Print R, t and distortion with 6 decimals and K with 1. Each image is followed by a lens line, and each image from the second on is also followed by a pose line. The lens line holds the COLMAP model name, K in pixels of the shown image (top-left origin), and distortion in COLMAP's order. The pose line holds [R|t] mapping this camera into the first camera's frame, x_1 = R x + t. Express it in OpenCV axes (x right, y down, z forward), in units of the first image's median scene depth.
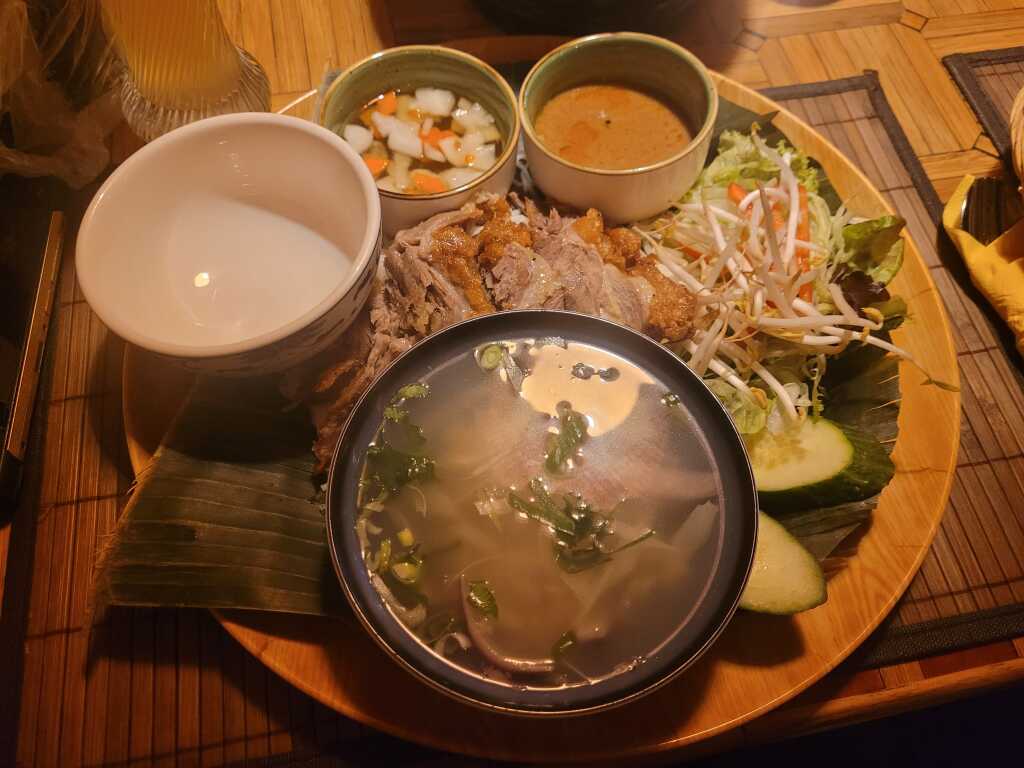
lens RADIAL K [[789.4, 0, 525.6], [0, 789.4, 416.9], [0, 0, 1]] dist [-0.009197, -0.003896]
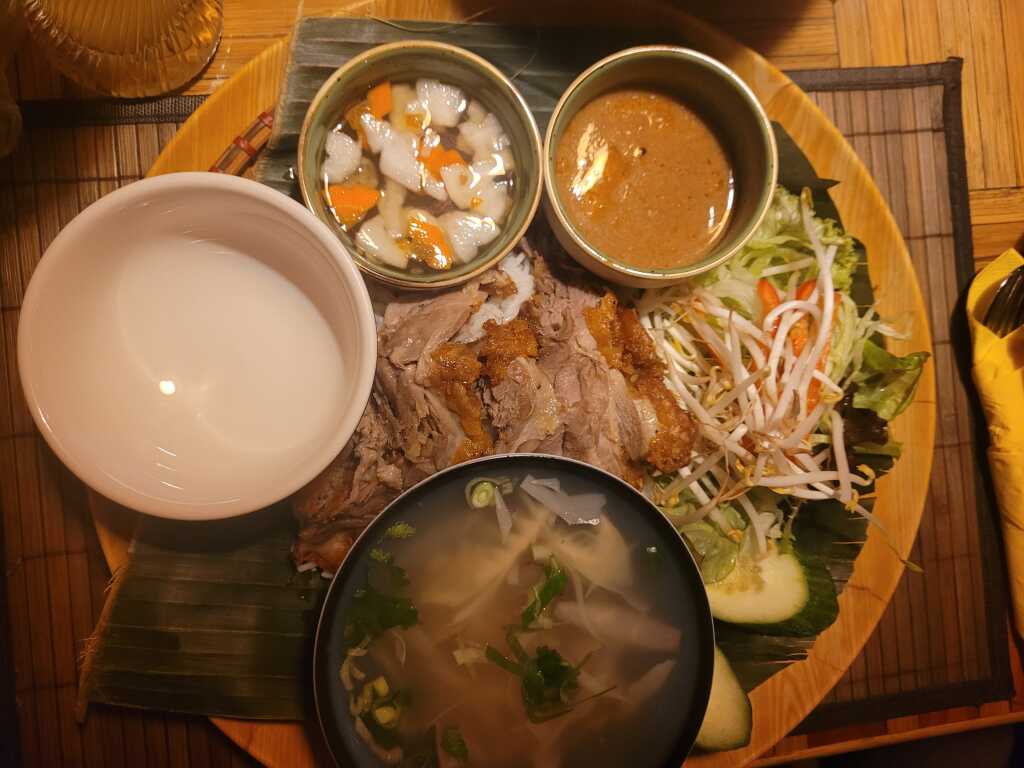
lens RADIAL K [[789.4, 0, 511.6], [0, 789.4, 384.2], [0, 0, 1]] dist [-0.009197, -0.003896]
pose [[0.988919, 0.099013, 0.110613, -0.121806], [-0.136877, 0.896598, 0.421162, -0.579512], [-0.057475, -0.431635, 0.900215, 0.173592]]
